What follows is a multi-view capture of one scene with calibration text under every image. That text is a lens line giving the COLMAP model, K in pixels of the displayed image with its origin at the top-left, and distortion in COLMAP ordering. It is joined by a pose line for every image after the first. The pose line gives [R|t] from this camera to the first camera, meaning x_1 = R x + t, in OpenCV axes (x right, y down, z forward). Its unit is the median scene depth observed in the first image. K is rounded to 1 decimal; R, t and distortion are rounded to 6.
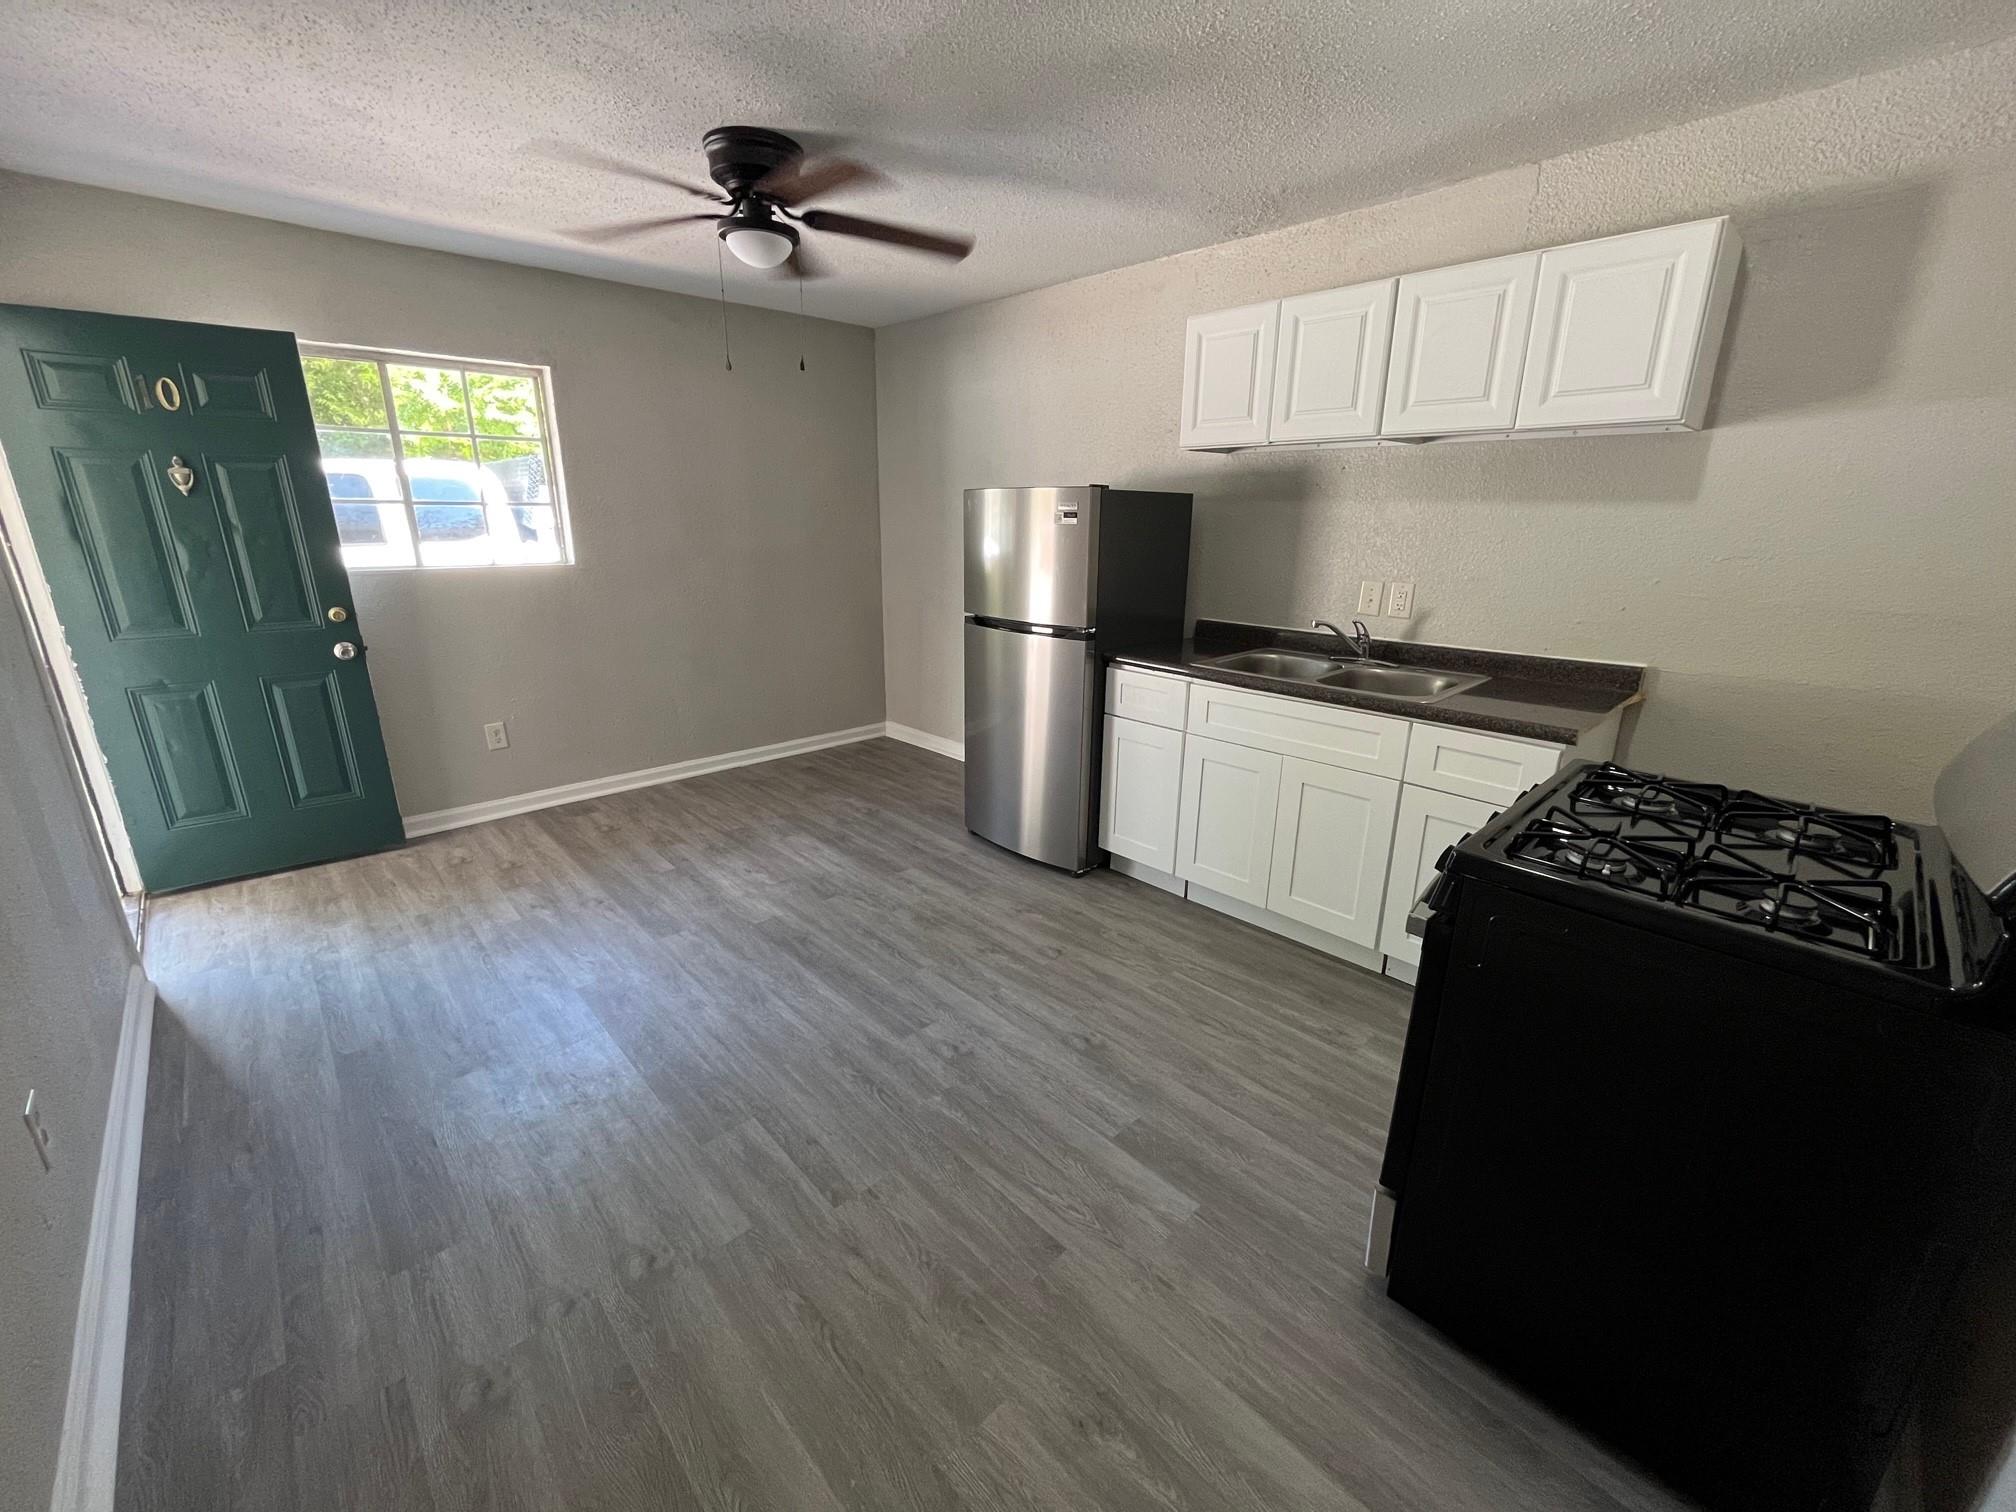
lens RADIAL K [[821.9, 0, 1010.3], [0, 821.9, 748.5], [0, 0, 1]] dist [-0.001372, -0.000830]
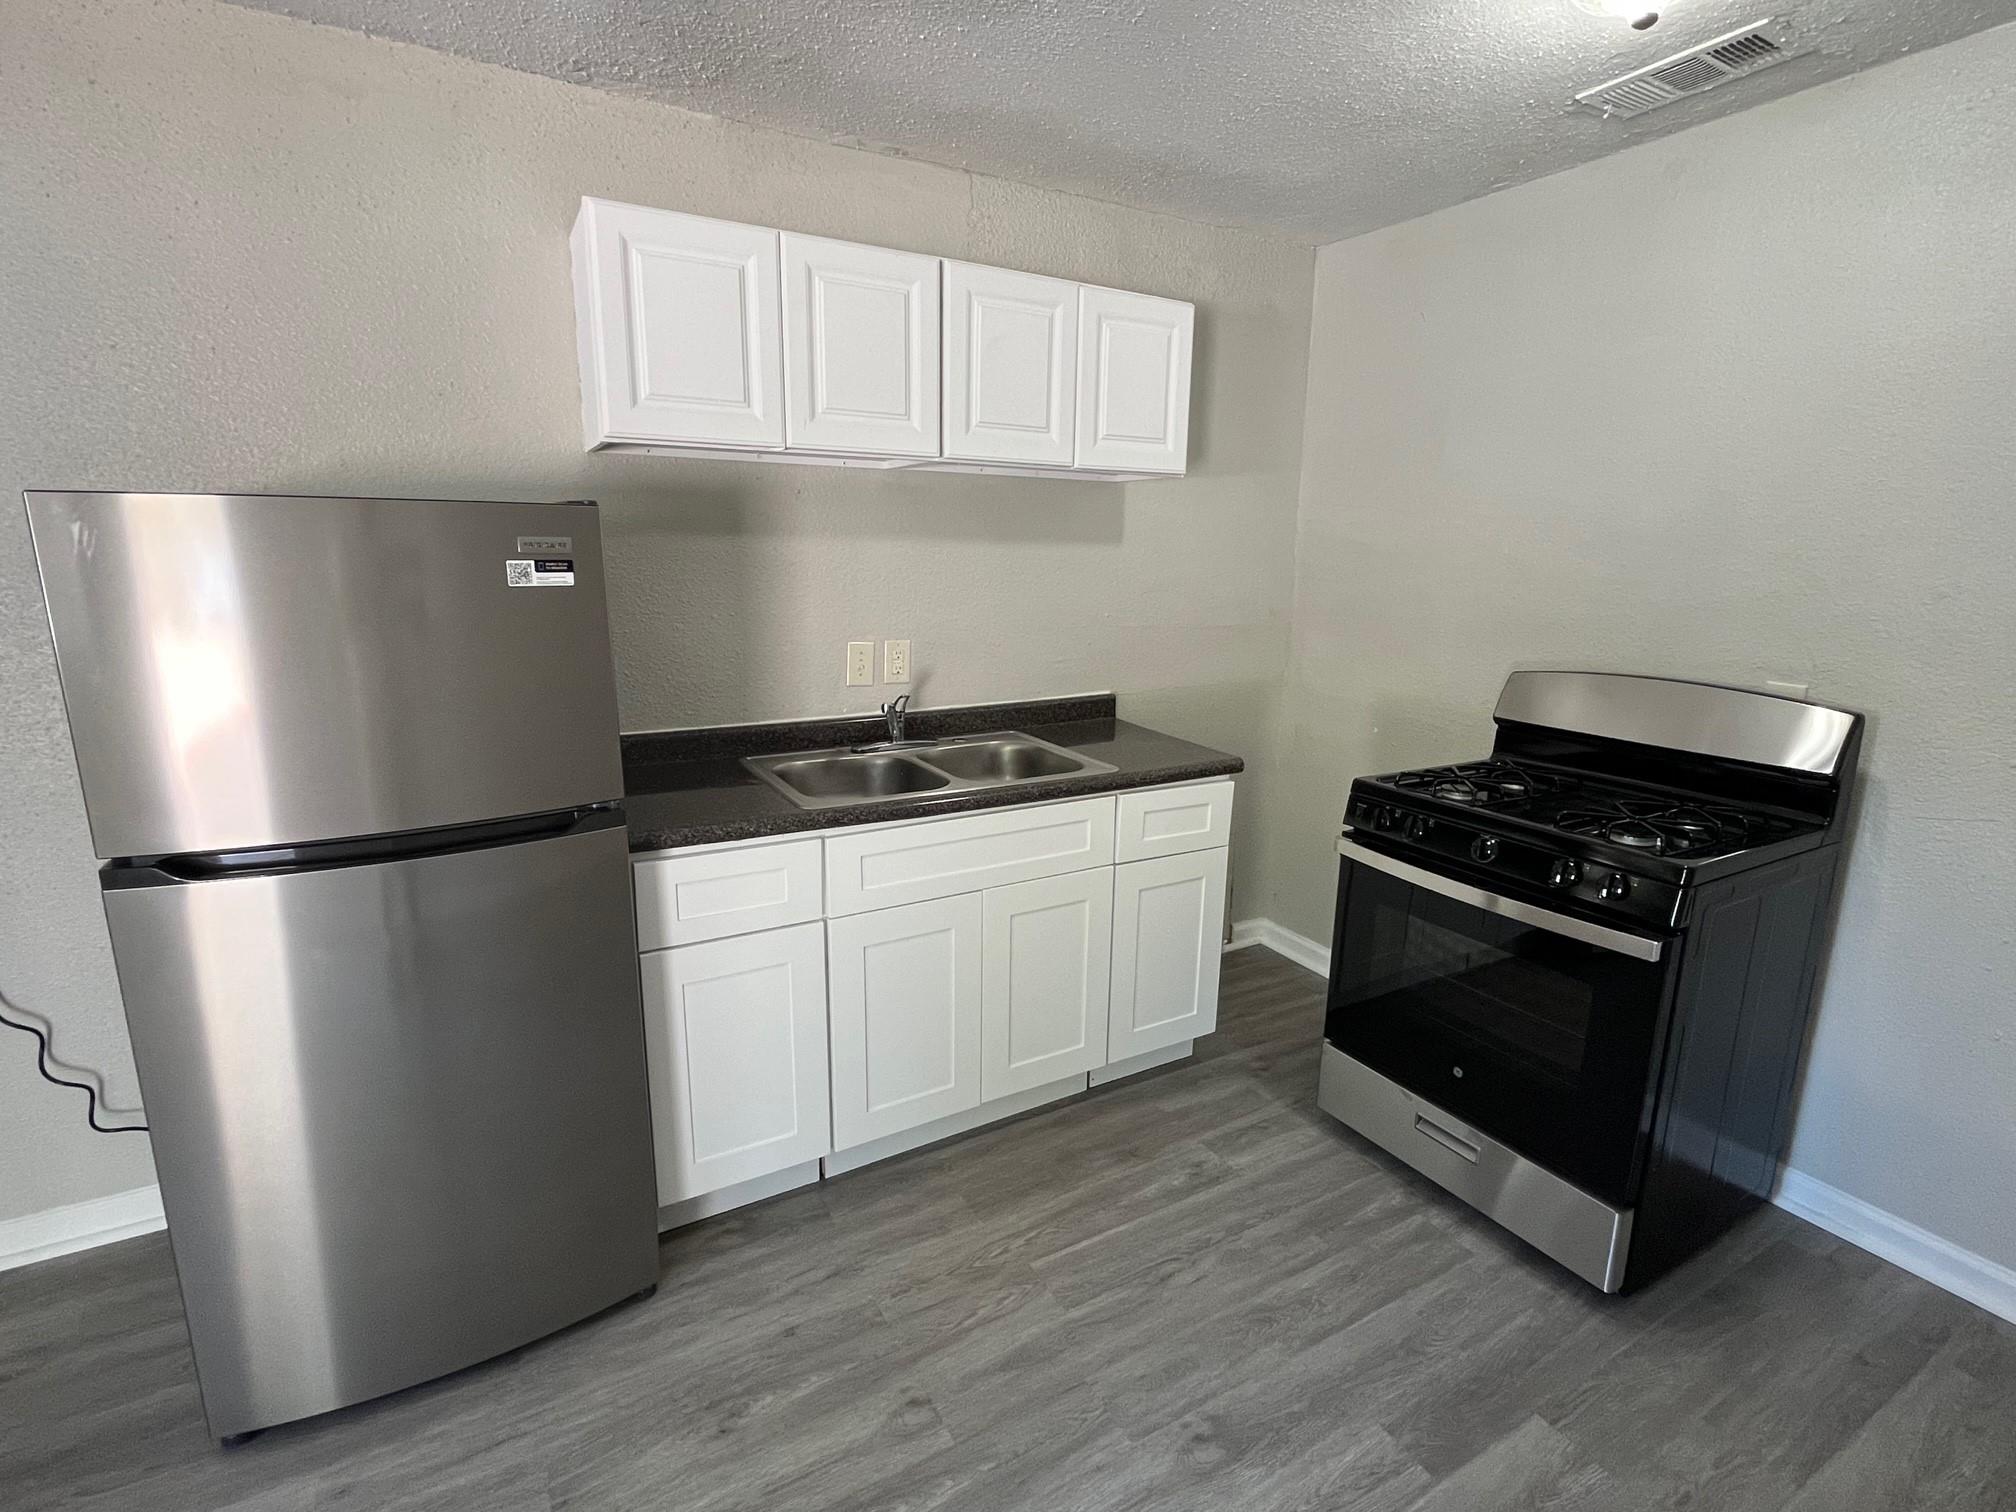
lens RADIAL K [[949.2, 0, 1017.3], [0, 949.2, 749.3], [0, 0, 1]] dist [-0.005031, 0.000636]
pose [[0.230130, -0.208797, 0.950497, -0.421423], [0.255956, 0.955310, 0.147883, -0.224679], [-0.938897, 0.209253, 0.273288, 0.721481]]
